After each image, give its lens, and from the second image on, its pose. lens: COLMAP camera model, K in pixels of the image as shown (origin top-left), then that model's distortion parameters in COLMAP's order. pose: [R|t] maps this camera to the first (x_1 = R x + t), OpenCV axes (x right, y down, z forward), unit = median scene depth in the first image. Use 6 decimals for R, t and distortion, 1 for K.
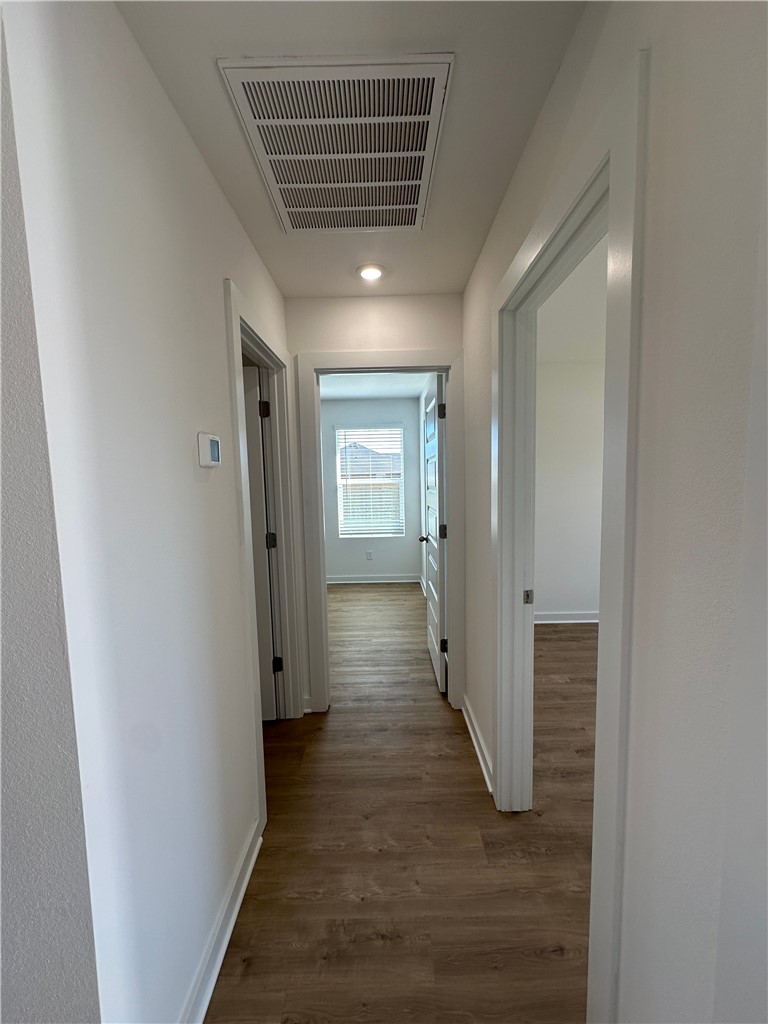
lens RADIAL K [[412.5, 0, 382.3], [0, 412.5, 513.0], [0, 0, 1]] dist [-0.003410, 0.000658]
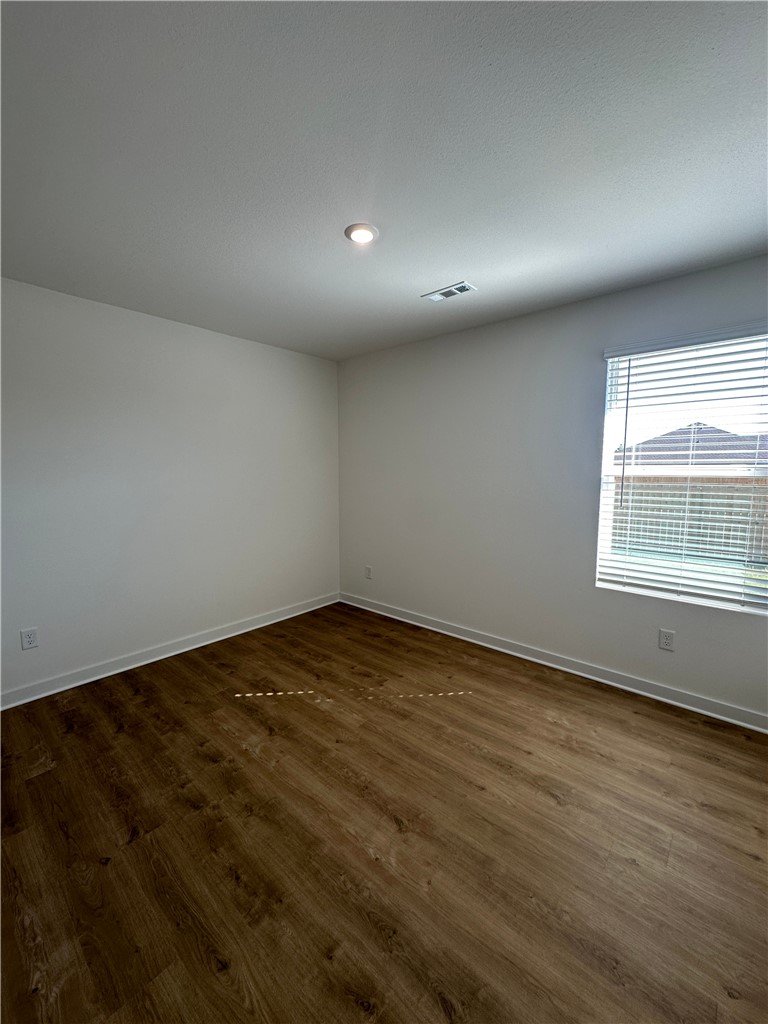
lens RADIAL K [[412.5, 0, 386.1], [0, 412.5, 511.4], [0, 0, 1]] dist [-0.003410, 0.000658]
pose [[0.757845, 0.091959, -0.645921, 0.013882], [-0.065763, 0.995742, 0.064604, -0.043348], [0.649112, -0.006482, 0.760666, 0.483314]]
